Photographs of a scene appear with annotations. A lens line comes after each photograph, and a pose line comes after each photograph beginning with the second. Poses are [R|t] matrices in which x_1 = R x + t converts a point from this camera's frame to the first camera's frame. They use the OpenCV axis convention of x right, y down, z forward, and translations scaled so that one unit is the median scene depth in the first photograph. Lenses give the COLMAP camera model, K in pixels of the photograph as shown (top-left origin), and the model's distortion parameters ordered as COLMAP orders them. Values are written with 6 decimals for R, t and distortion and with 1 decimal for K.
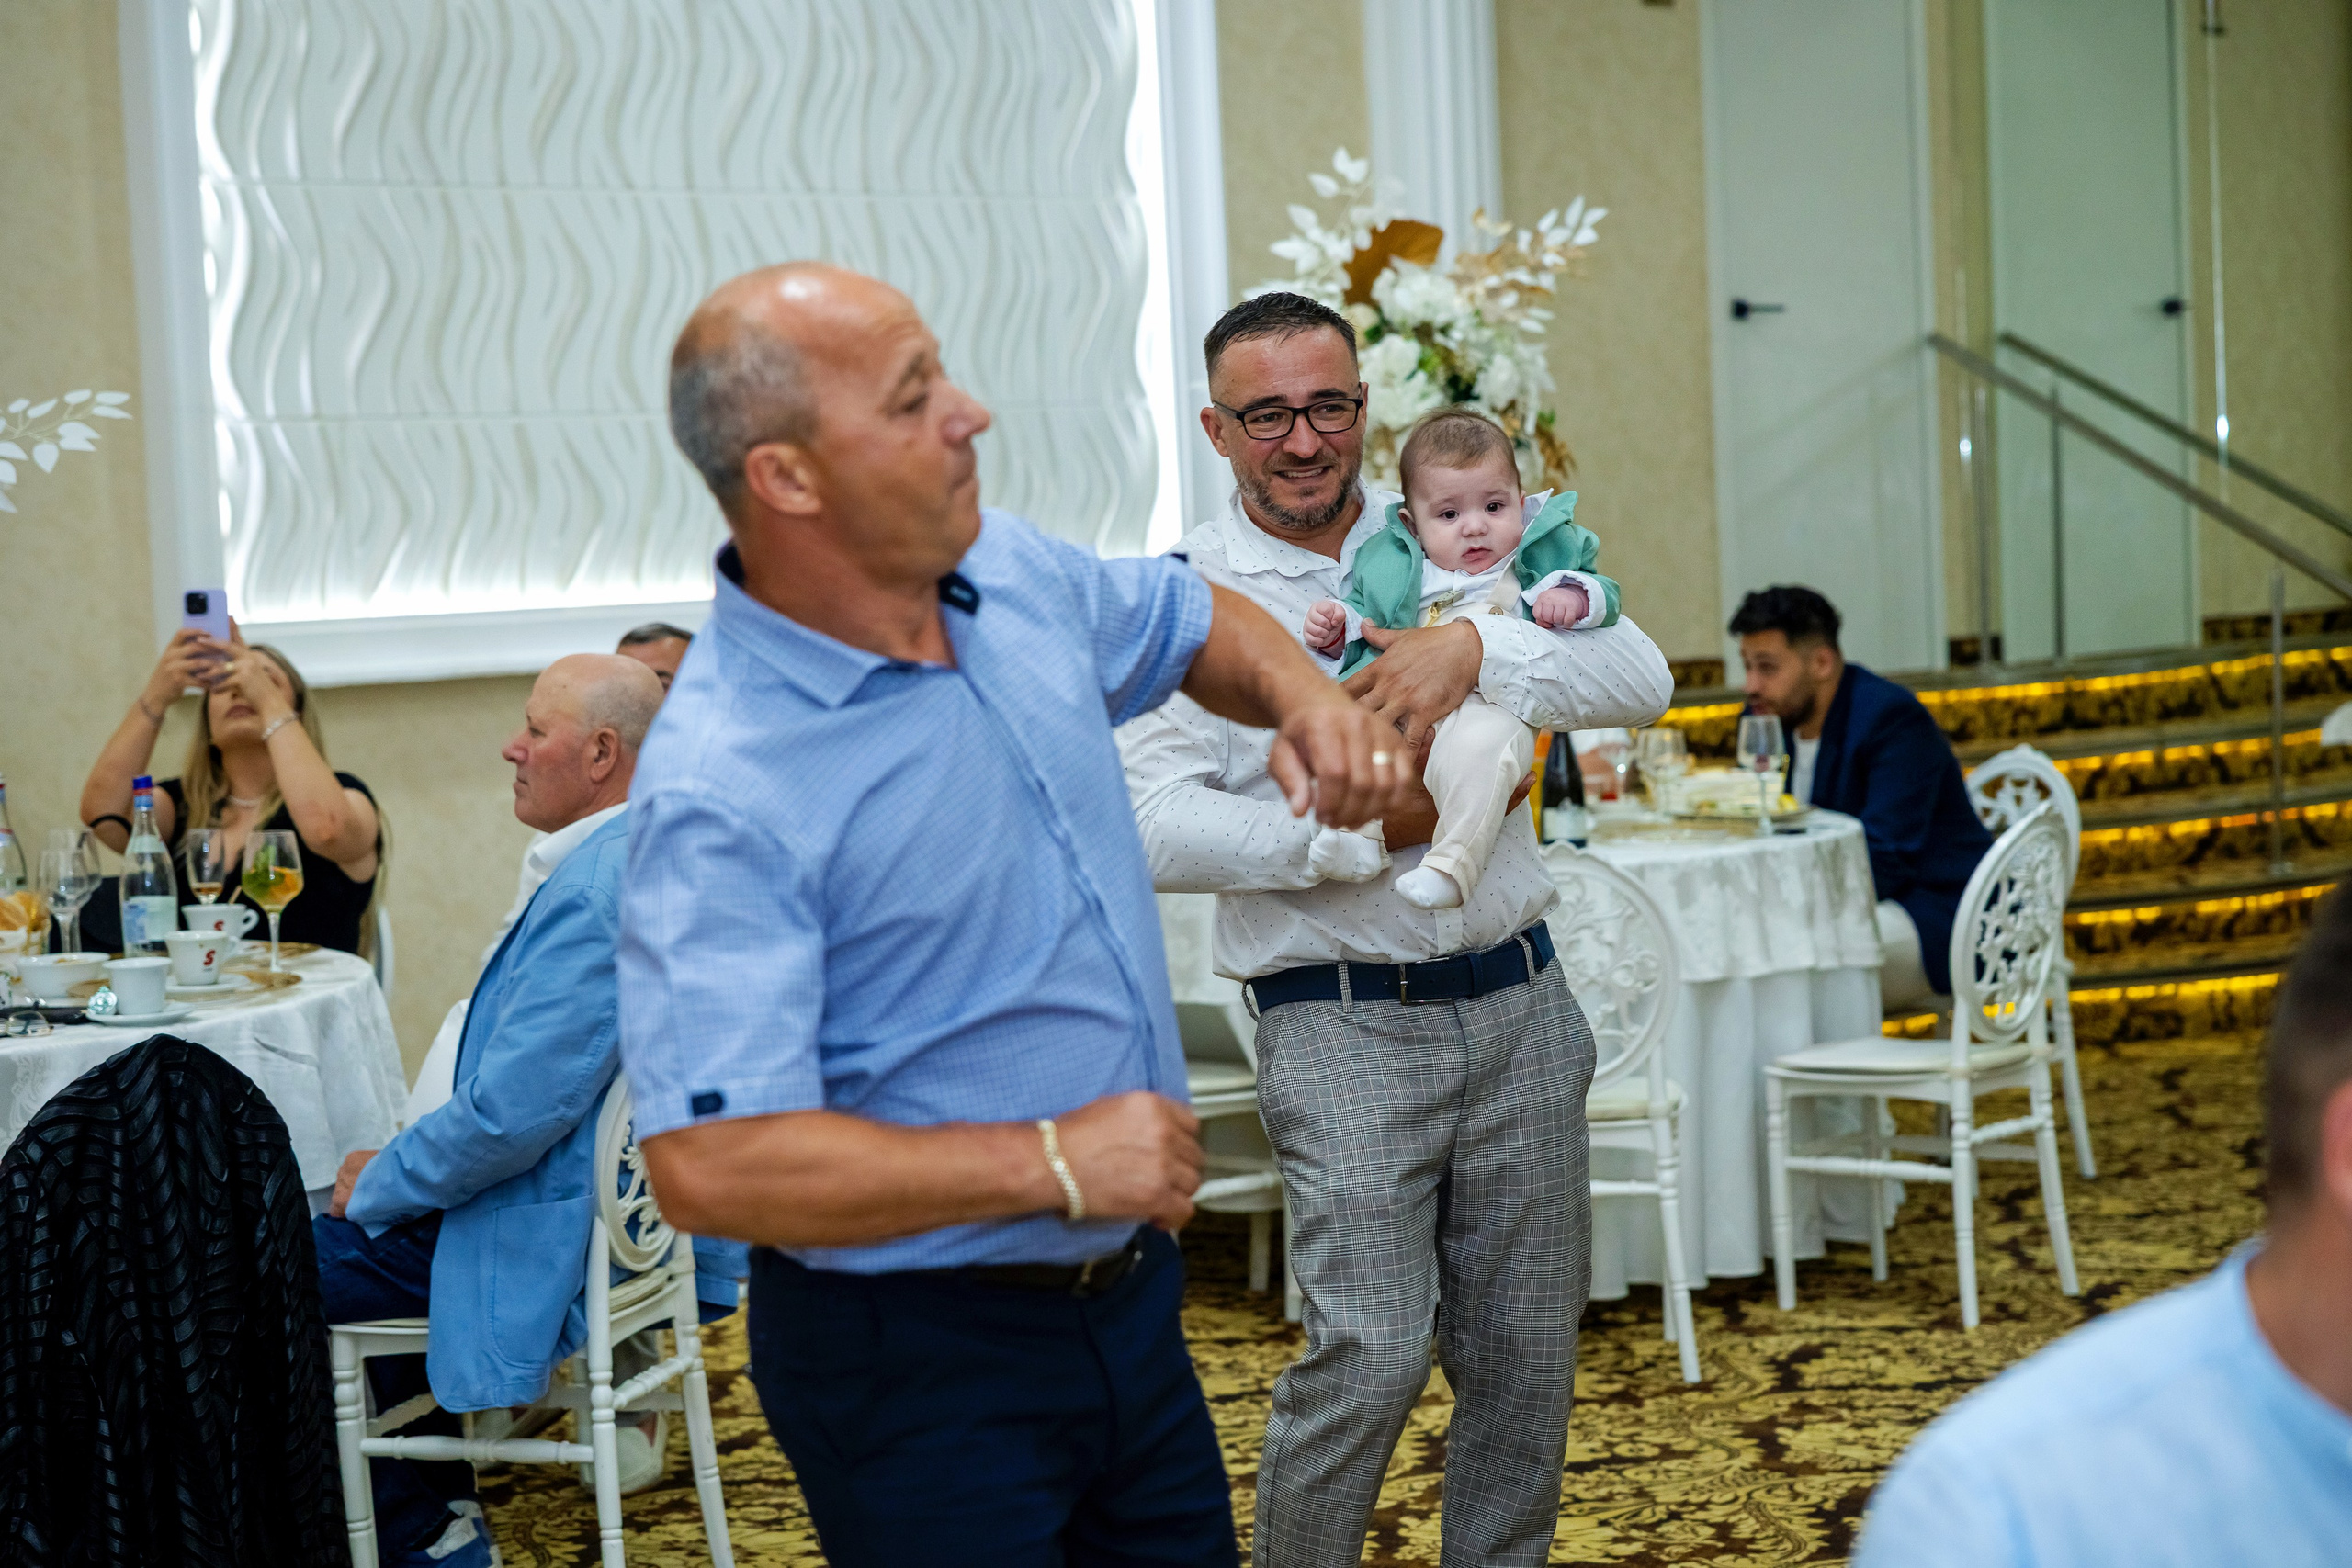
lens RADIAL K [[4625.1, 0, 1176.0], [0, 4625.1, 784.0], [0, 0, 1]] dist [0.075030, -0.196592]
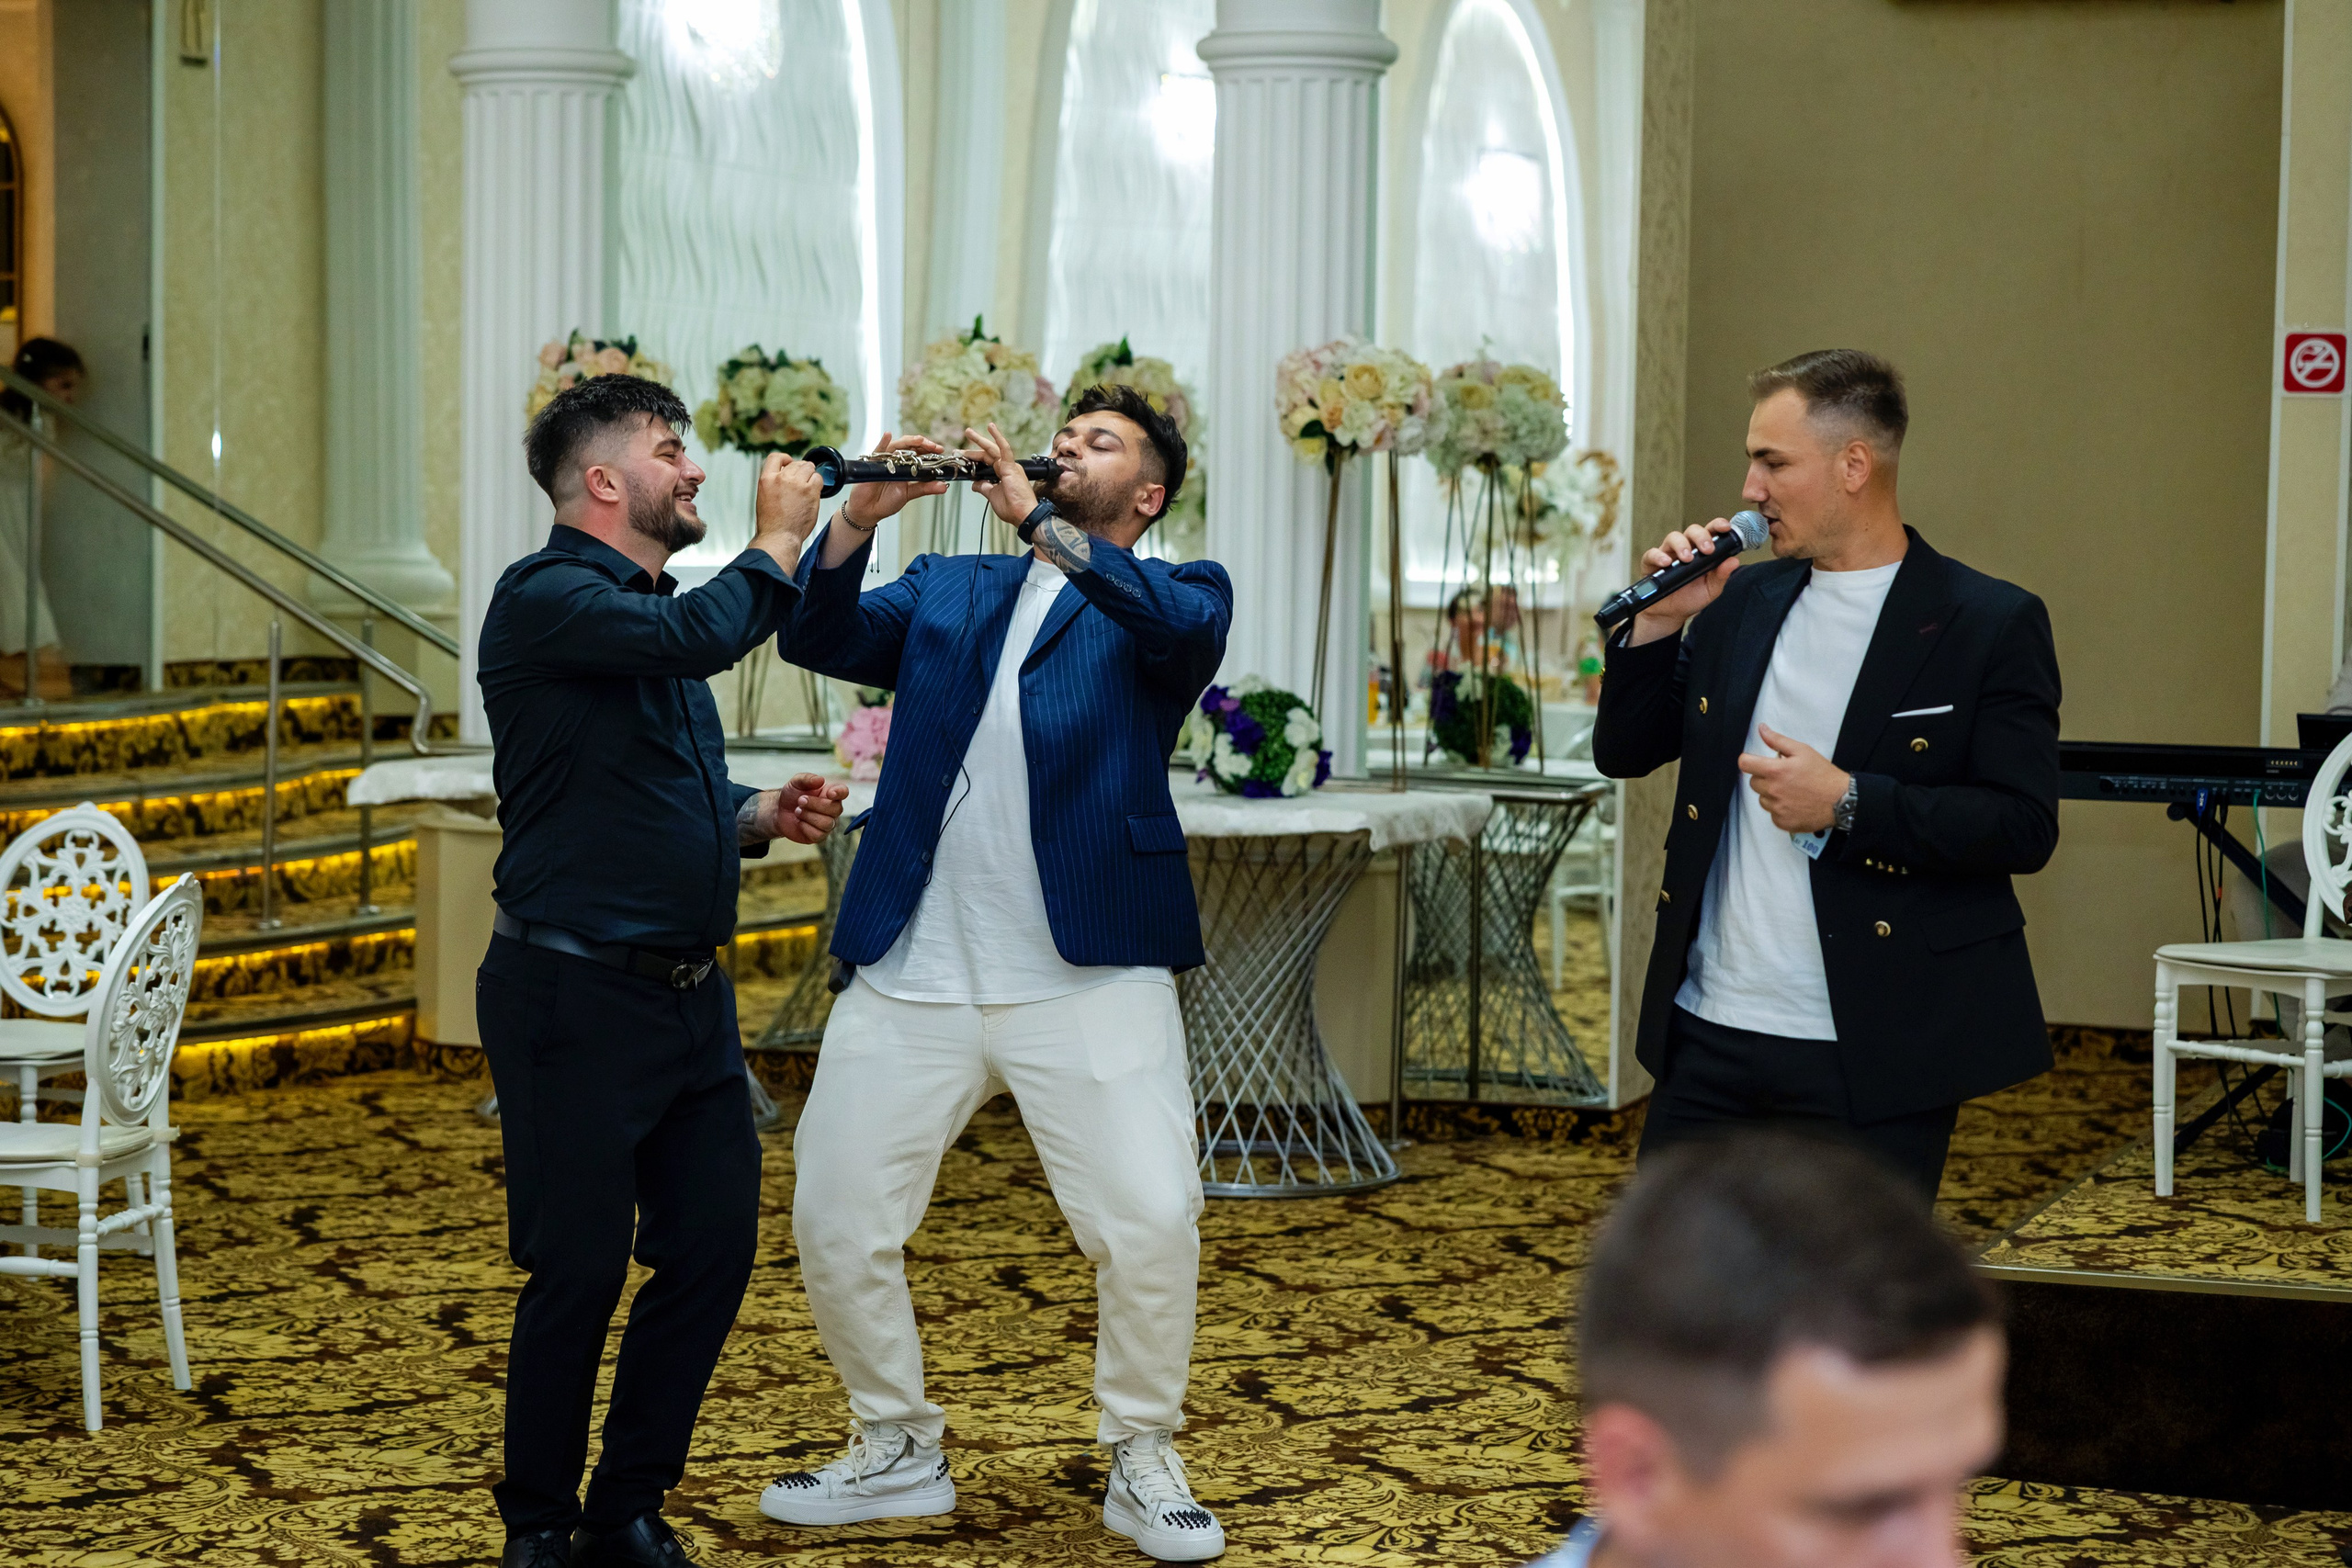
lens RADIAL K [[4625.1, 0, 1176.0], [0, 4625.1, 784.0], [0, 0, 1]] dist [0.075030, -0.196592]
pose [[0.885899, 0.029608, 0.462933, -0.069702], [-0.027554, 0.999558, -0.011199, -0.008708], [-0.463060, -0.002834, 0.886322, 0.064219]]
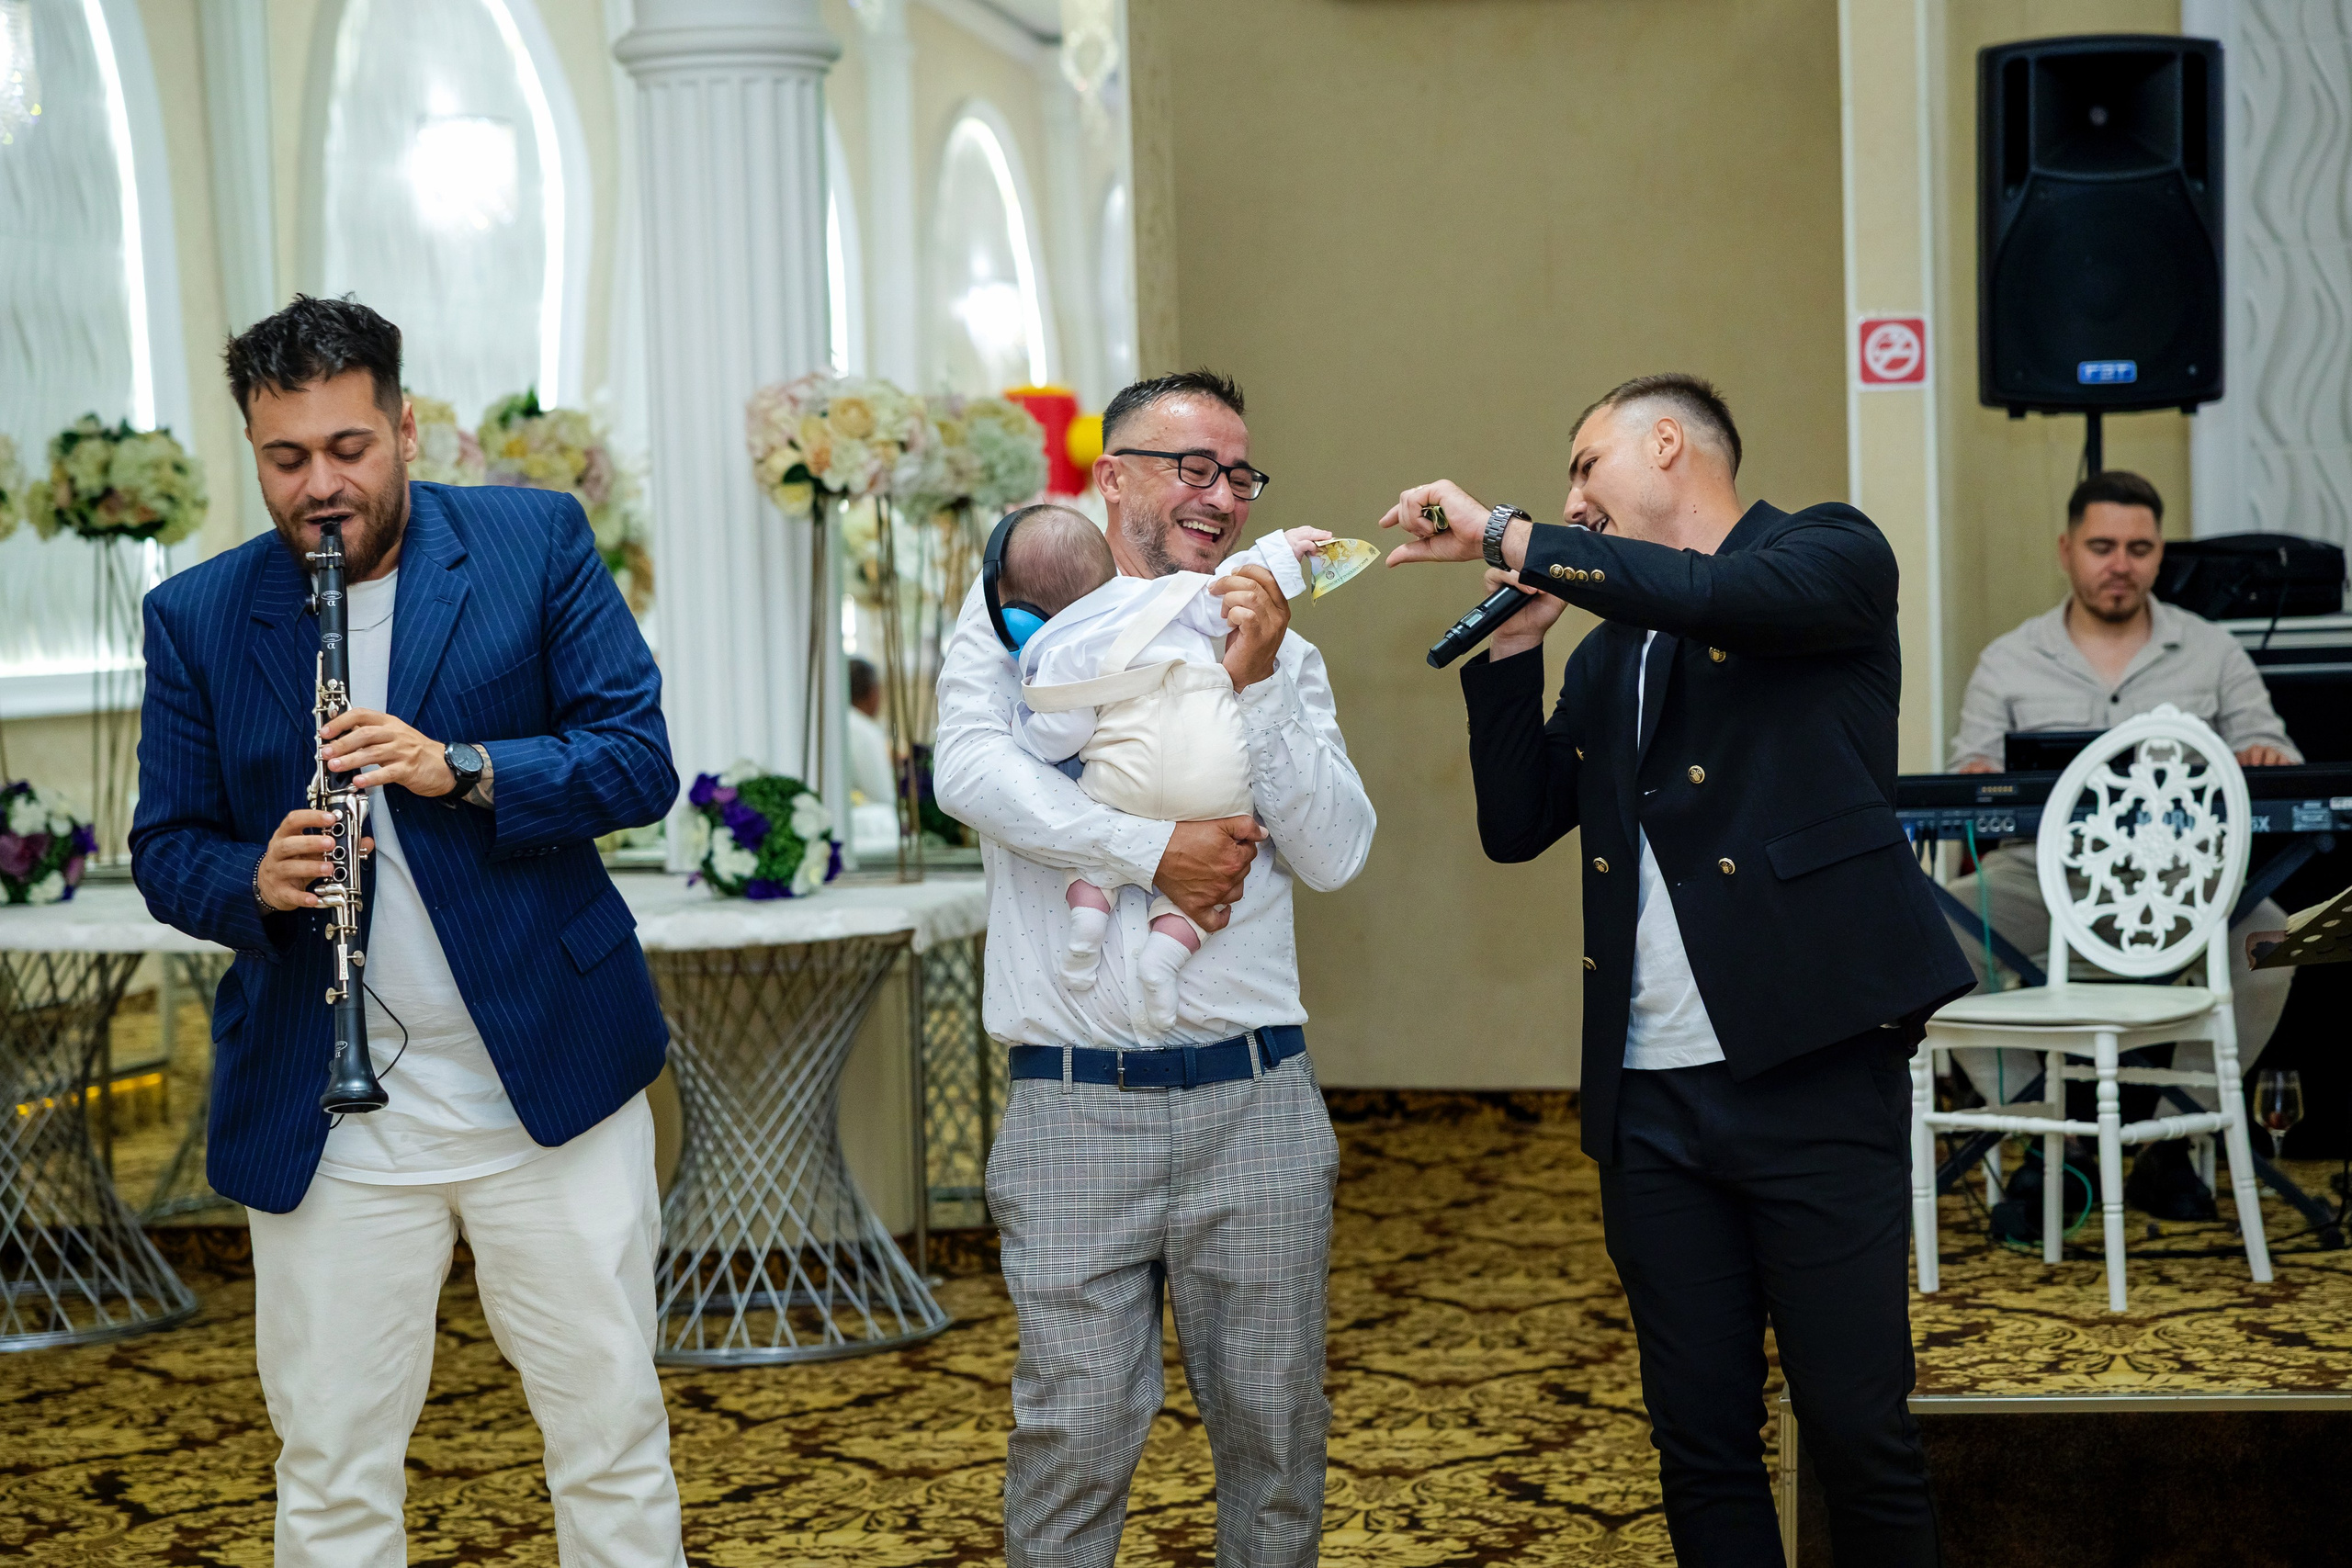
lens RADIAL K [[4625.1, 0, 1176.0], [0, 4625.1, 784.0], [0, 0, 1]] dist [0.075030, -0.196592]
pose [[0.789667, -0.011863, 0.613421, -0.060816], [0.035893, 0.998994, -0.026886, -0.014039], [-0.612485, 0.043248, 0.789298, 0.244103]]
